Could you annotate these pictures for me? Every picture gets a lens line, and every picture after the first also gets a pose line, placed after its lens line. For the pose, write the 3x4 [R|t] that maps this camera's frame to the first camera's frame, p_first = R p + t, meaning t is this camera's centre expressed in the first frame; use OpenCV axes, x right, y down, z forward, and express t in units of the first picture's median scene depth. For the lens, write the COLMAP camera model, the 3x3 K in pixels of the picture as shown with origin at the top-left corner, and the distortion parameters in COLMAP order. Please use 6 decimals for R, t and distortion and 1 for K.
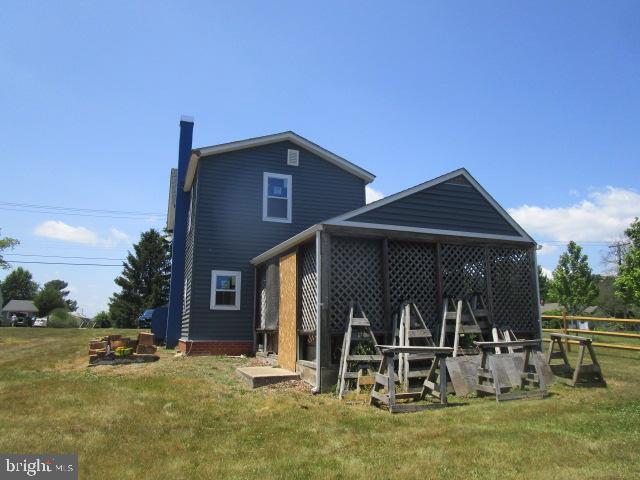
lens RADIAL K [[457.9, 0, 320.0], [0, 457.9, 240.0], [0, 0, 1]] dist [-0.006955, -0.005021]
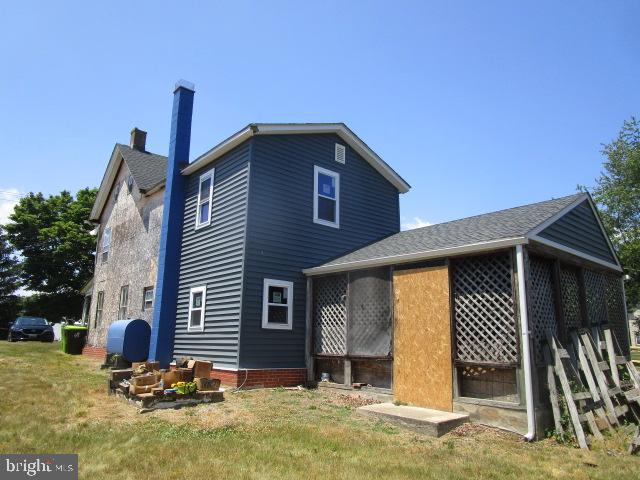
lens RADIAL K [[457.9, 0, 320.0], [0, 457.9, 240.0], [0, 0, 1]] dist [-0.006955, -0.005021]
pose [[0.932591, 0.090161, 0.349492, -0.423218], [-0.081628, 0.995896, -0.039101, 0.022510], [-0.351583, 0.007937, 0.936123, 0.221234]]
